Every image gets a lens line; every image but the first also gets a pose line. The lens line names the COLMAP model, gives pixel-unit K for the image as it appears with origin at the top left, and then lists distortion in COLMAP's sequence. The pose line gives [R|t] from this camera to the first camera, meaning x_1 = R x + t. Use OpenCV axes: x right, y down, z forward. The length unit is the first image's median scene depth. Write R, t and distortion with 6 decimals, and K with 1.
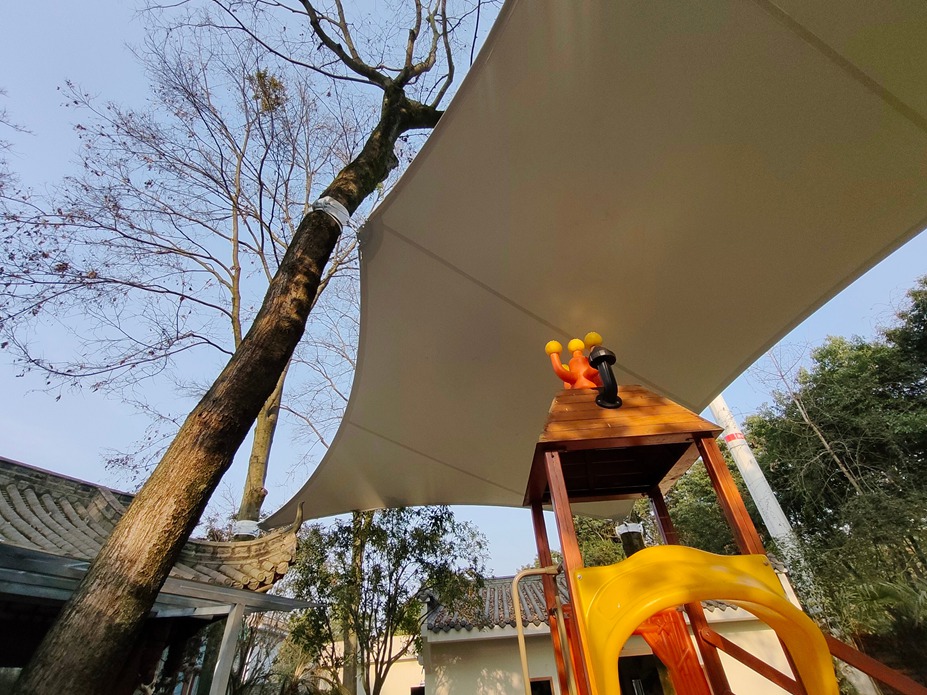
lens RADIAL K [[429.3, 0, 454.2], [0, 429.3, 350.5], [0, 0, 1]] dist [0.004073, -0.000458]
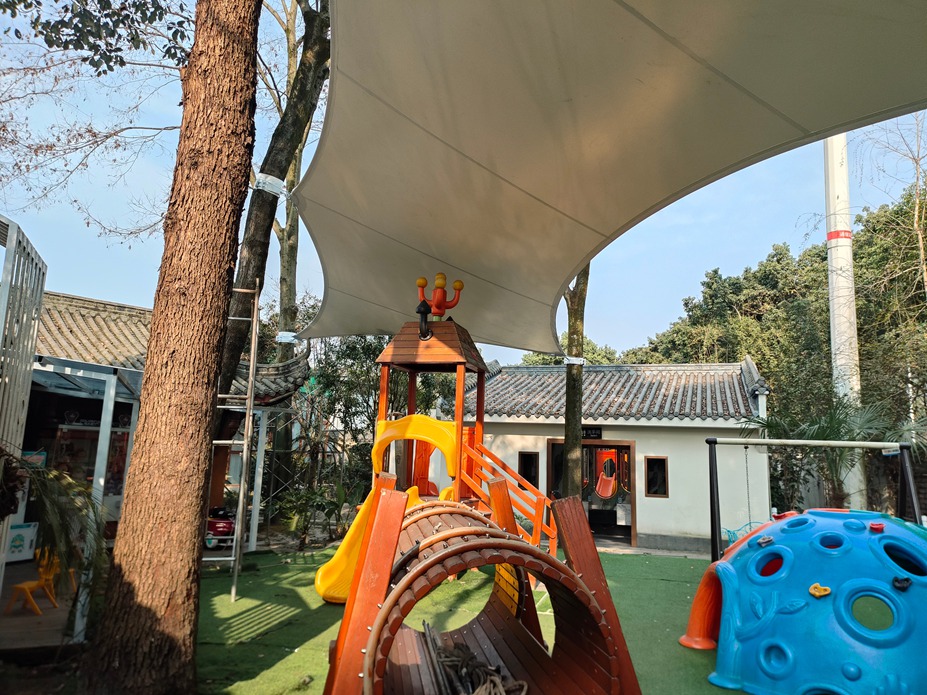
lens RADIAL K [[687.6, 0, 458.3], [0, 687.6, 339.7], [0, 0, 1]] dist [0.056812, -0.053682]
pose [[0.966308, 0.049486, -0.252586, 0.739948], [0.082559, 0.869898, 0.486272, -0.750880], [0.243788, -0.490742, 0.836504, -0.819549]]
